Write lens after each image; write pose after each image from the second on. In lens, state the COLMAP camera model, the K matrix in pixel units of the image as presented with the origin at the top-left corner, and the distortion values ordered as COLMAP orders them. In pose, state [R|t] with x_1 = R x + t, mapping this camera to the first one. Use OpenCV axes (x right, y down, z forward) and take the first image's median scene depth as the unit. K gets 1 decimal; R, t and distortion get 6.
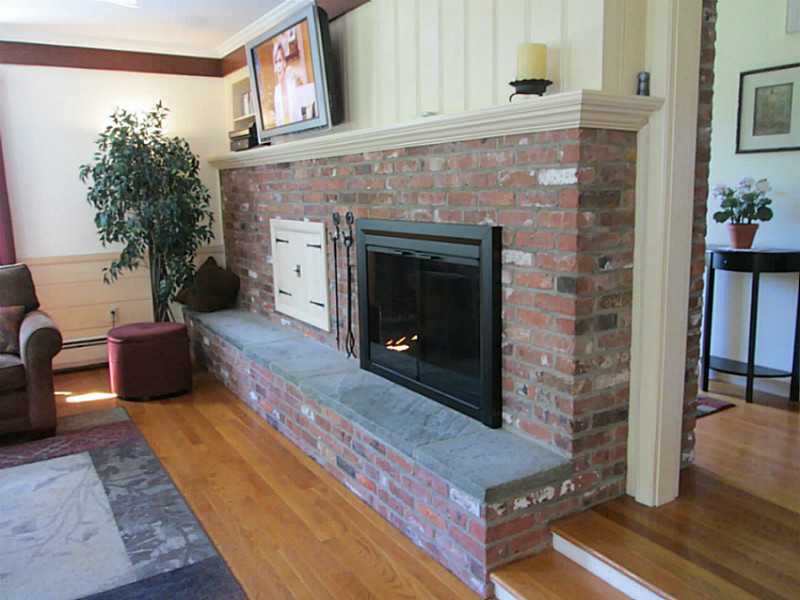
lens RADIAL K [[671.9, 0, 400.0], [0, 671.9, 300.0], [0, 0, 1]] dist [-0.027818, 0.012380]
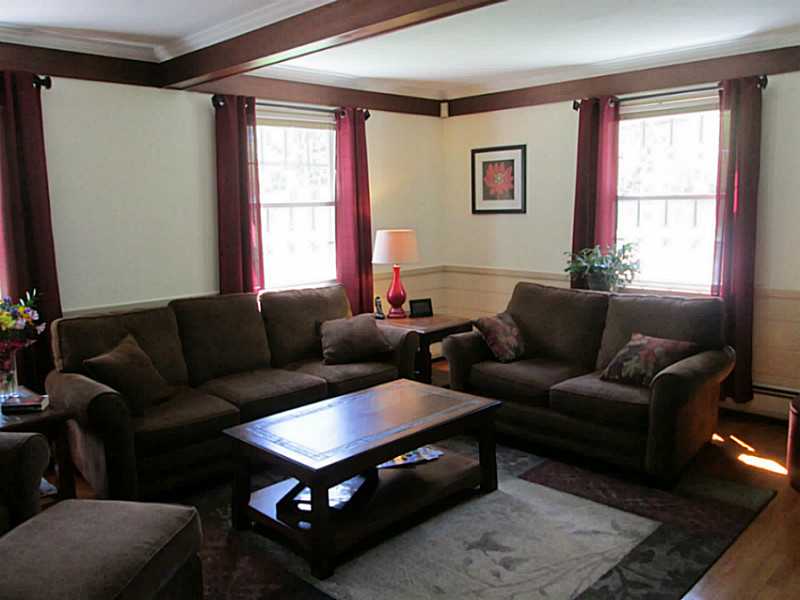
lens RADIAL K [[665.2, 0, 400.0], [0, 665.2, 300.0], [0, 0, 1]] dist [-0.023554, -0.004503]
pose [[0.238406, 0.159420, -0.957992, 0.284305], [-0.145370, 0.981179, 0.127102, -0.146506], [0.960224, 0.108961, 0.257093, 0.499766]]
